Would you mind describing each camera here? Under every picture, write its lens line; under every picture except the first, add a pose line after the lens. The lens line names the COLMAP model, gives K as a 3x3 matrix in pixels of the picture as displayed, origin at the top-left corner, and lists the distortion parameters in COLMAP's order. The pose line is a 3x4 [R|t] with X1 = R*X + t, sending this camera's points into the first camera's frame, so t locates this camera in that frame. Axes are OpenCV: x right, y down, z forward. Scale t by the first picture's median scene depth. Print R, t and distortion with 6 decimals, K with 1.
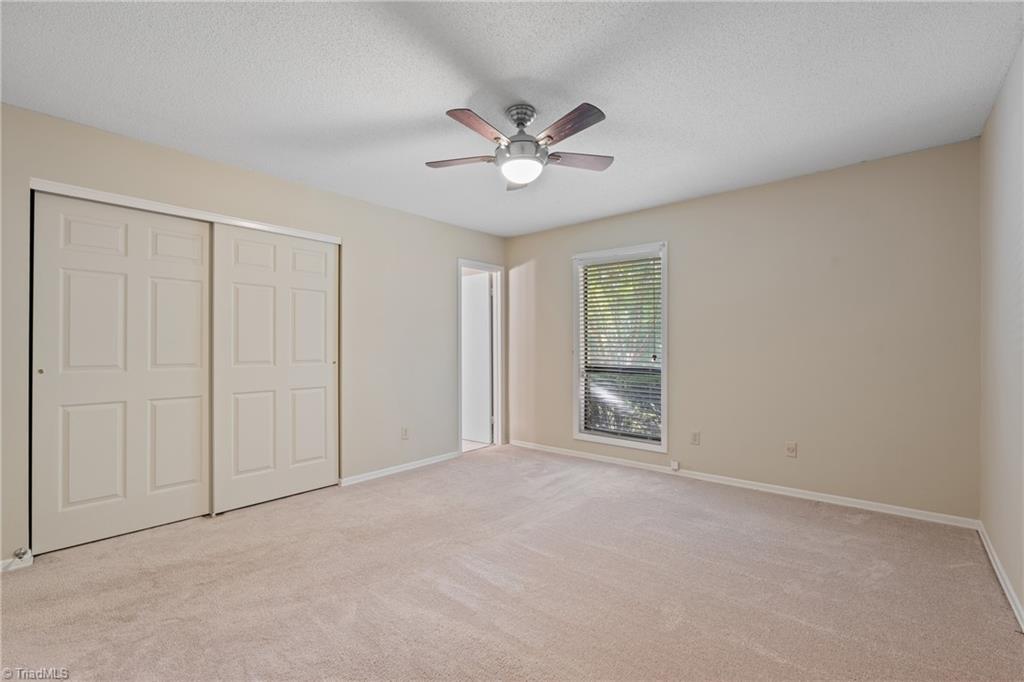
lens RADIAL K [[445.5, 0, 512.0], [0, 445.5, 341.0], [0, 0, 1]] dist [-0.002946, -0.000275]
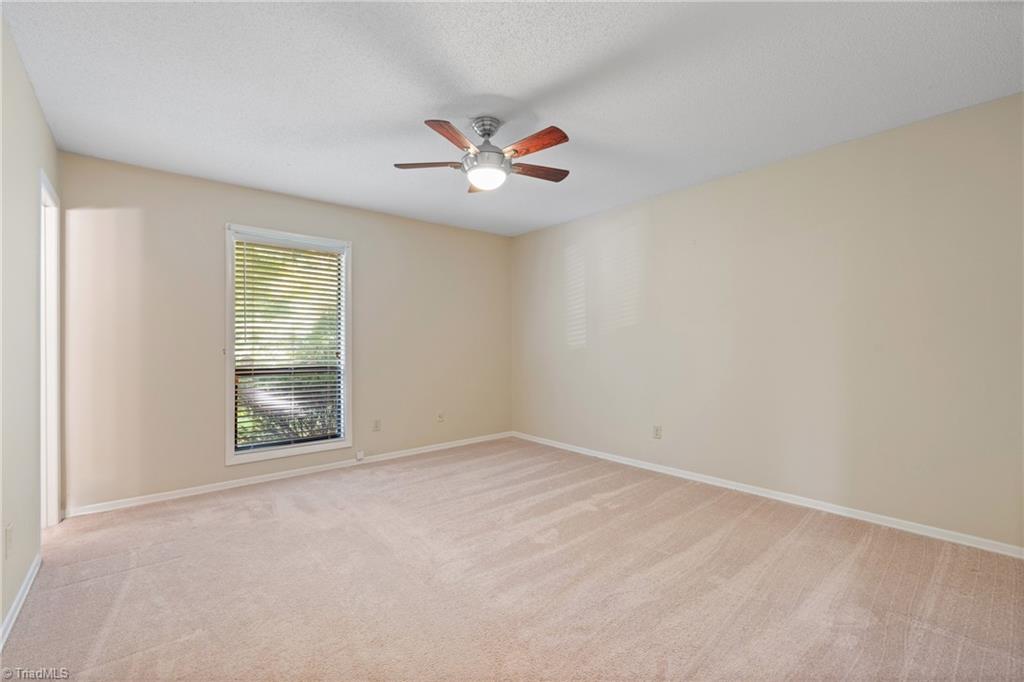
lens RADIAL K [[445.5, 0, 512.0], [0, 445.5, 341.0], [0, 0, 1]] dist [-0.002946, -0.000275]
pose [[0.169043, -0.002156, 0.985606, -0.617455], [-0.011862, 0.999921, 0.004222, -0.003529], [-0.985537, -0.012405, 0.169004, 0.456887]]
